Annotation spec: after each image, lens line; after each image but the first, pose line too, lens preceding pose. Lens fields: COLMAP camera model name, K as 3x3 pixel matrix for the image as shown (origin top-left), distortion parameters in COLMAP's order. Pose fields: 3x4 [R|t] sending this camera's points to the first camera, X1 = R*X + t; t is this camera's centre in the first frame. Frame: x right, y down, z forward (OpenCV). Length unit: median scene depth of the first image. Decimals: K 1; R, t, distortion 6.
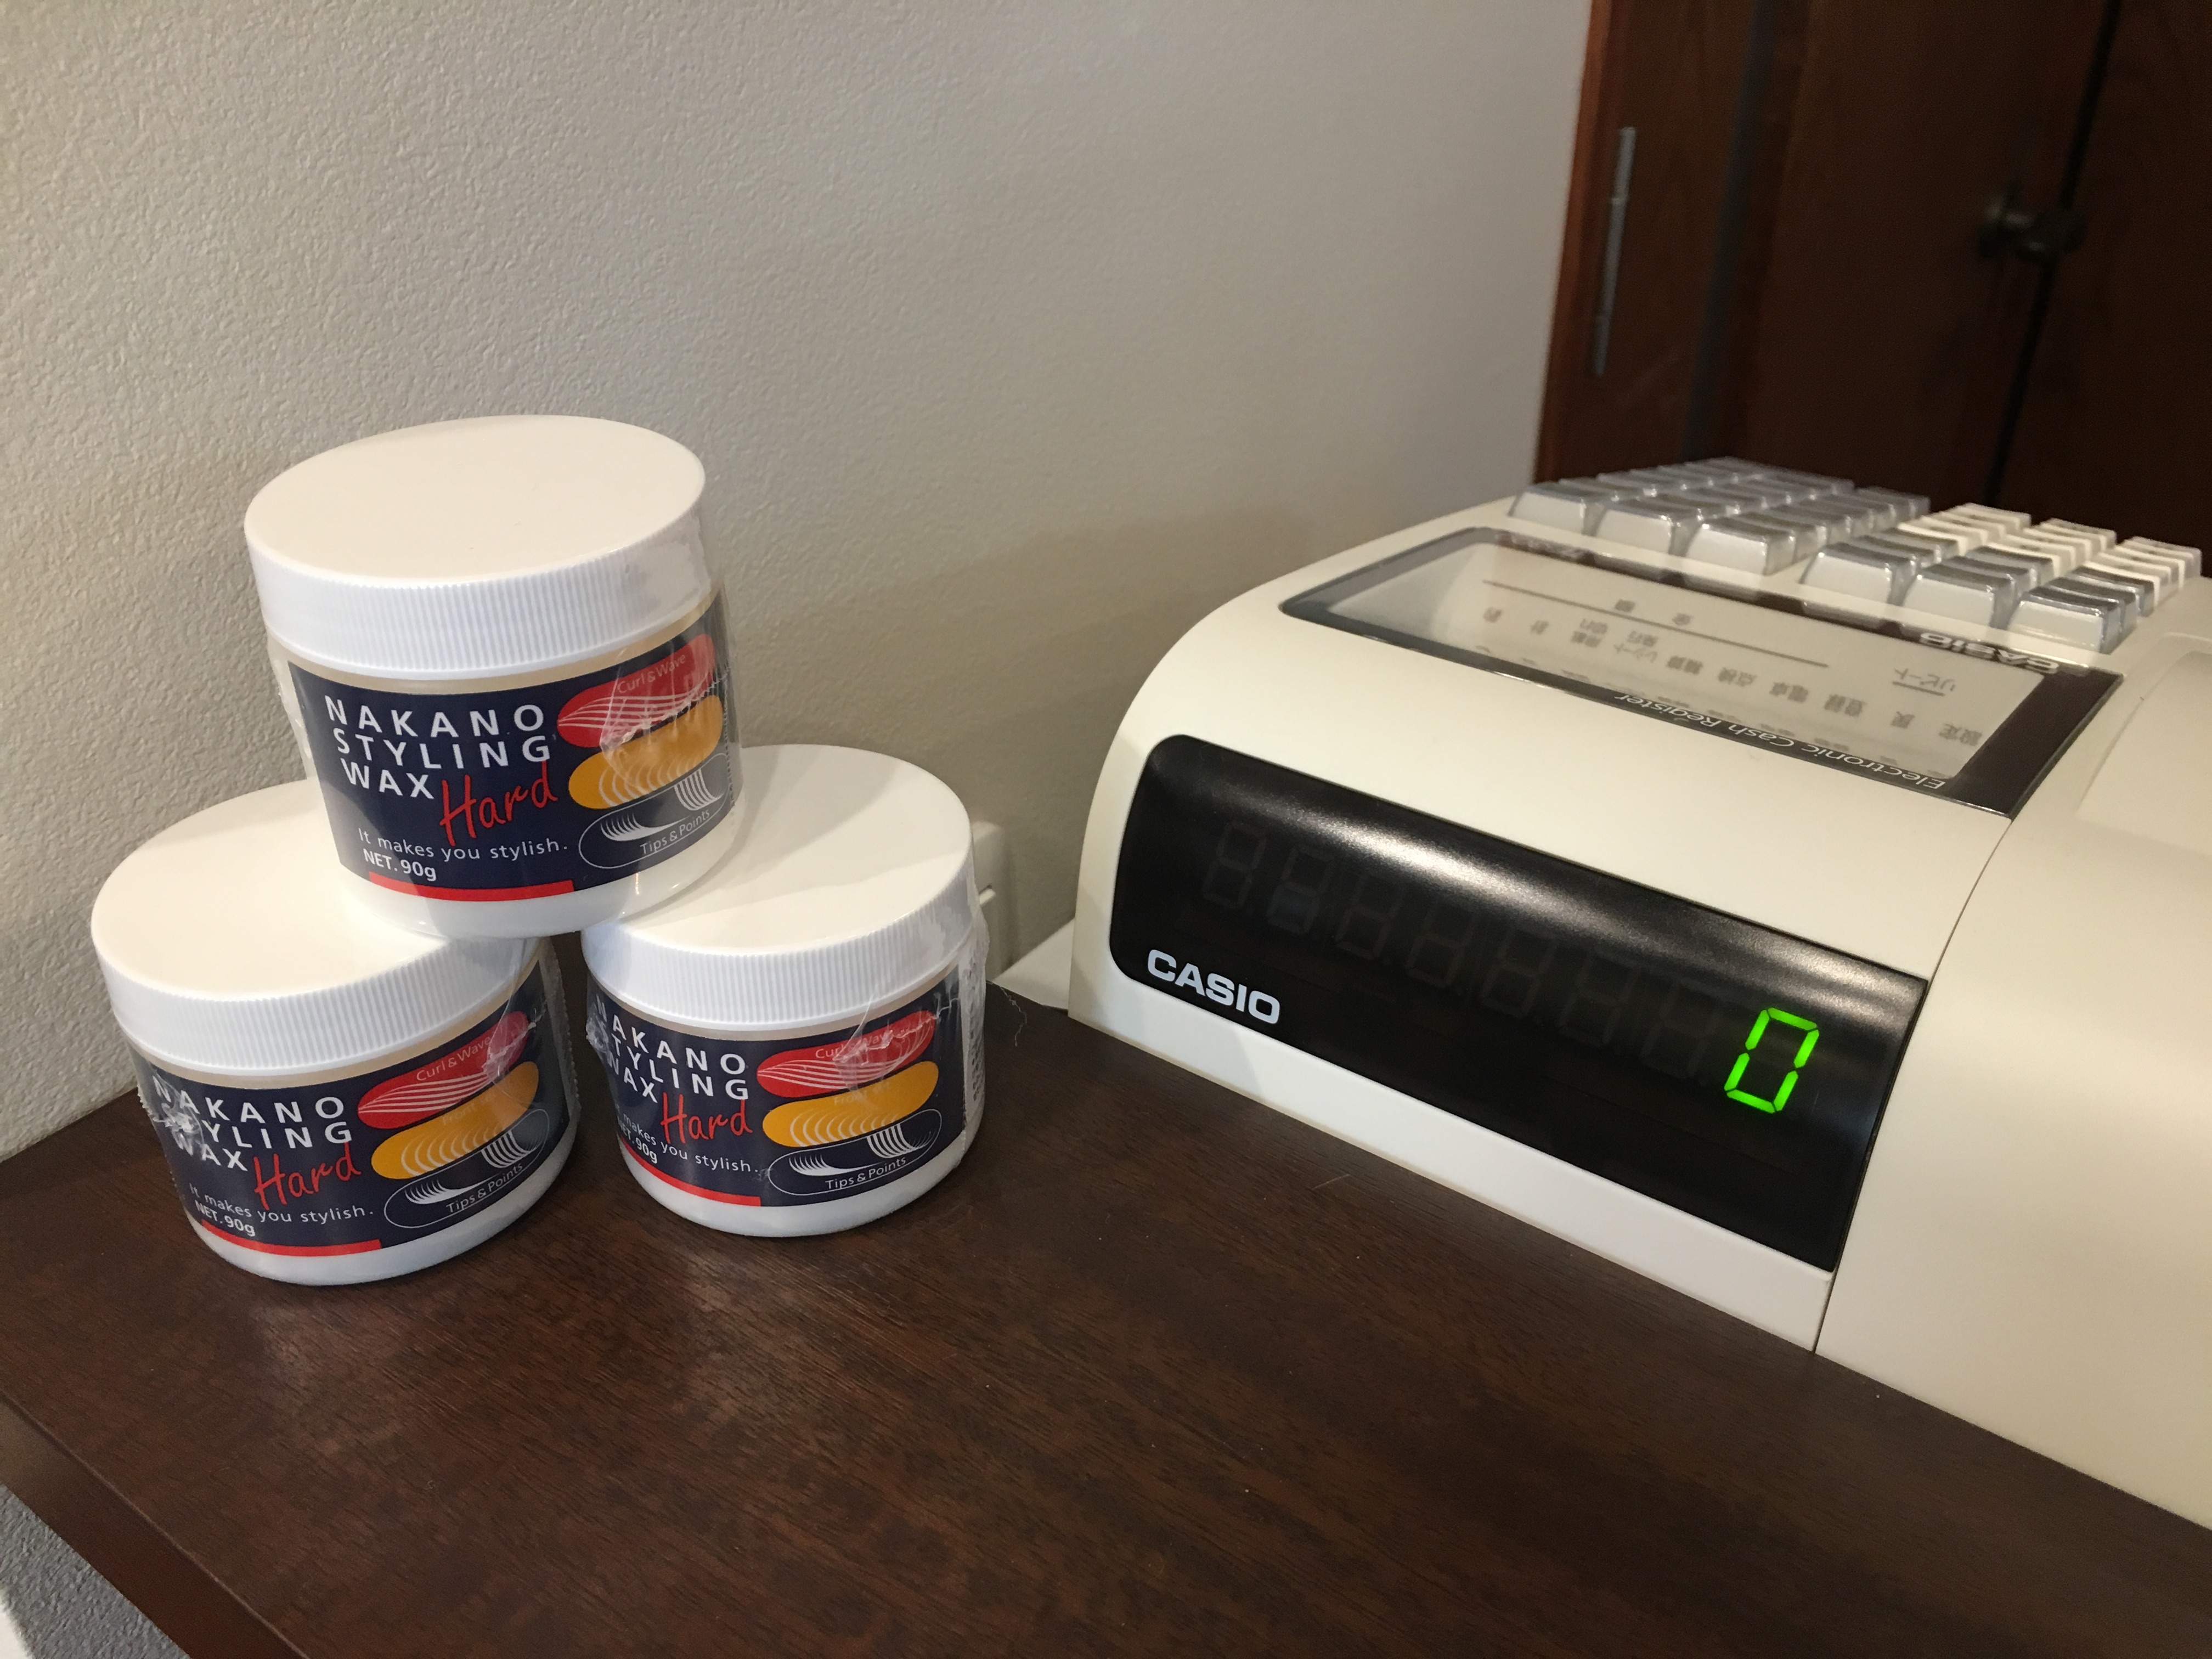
lens RADIAL K [[1907.4, 0, 1111.2], [0, 1907.4, 830.0], [0, 0, 1]] dist [0.069326, -0.121893]
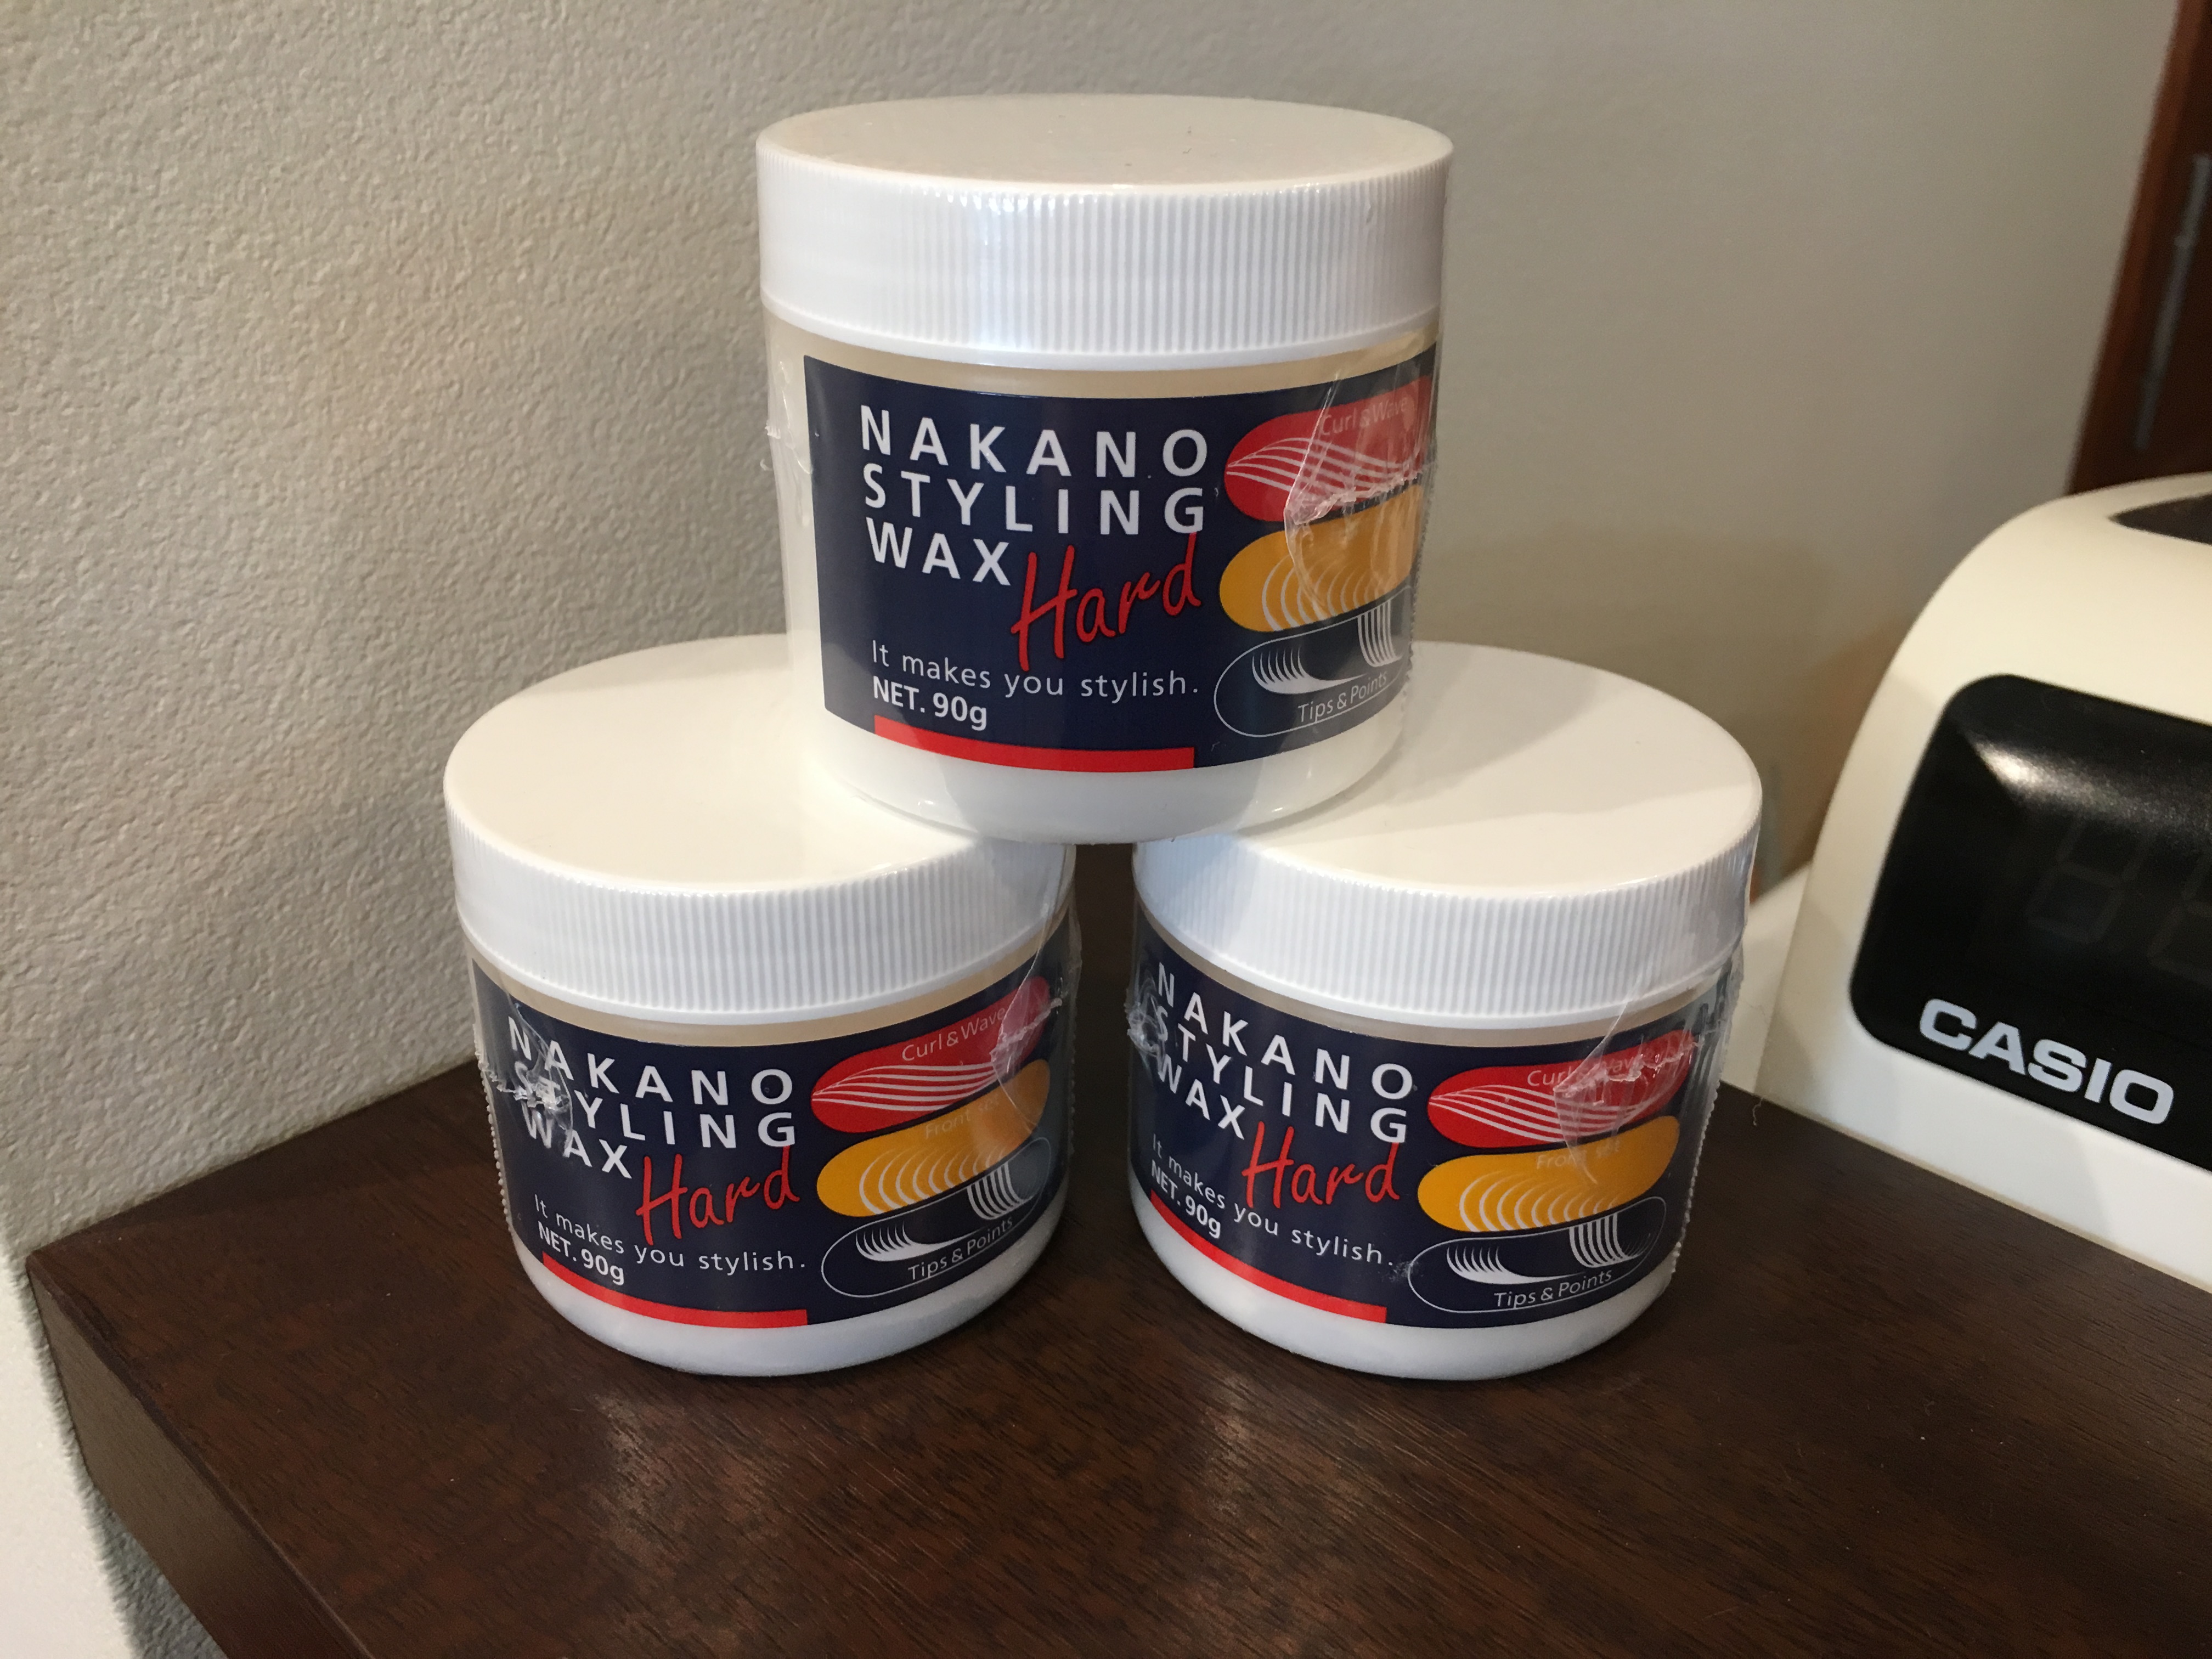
lens RADIAL K [[1907.4, 0, 1098.2], [0, 1907.4, 839.6], [0, 0, 1]] dist [0.069326, -0.121893]
pose [[0.990956, 0.074177, -0.111818, -0.219407], [-0.084022, 0.992739, -0.086074, 0.101559], [0.104621, 0.094691, 0.989994, 0.352940]]
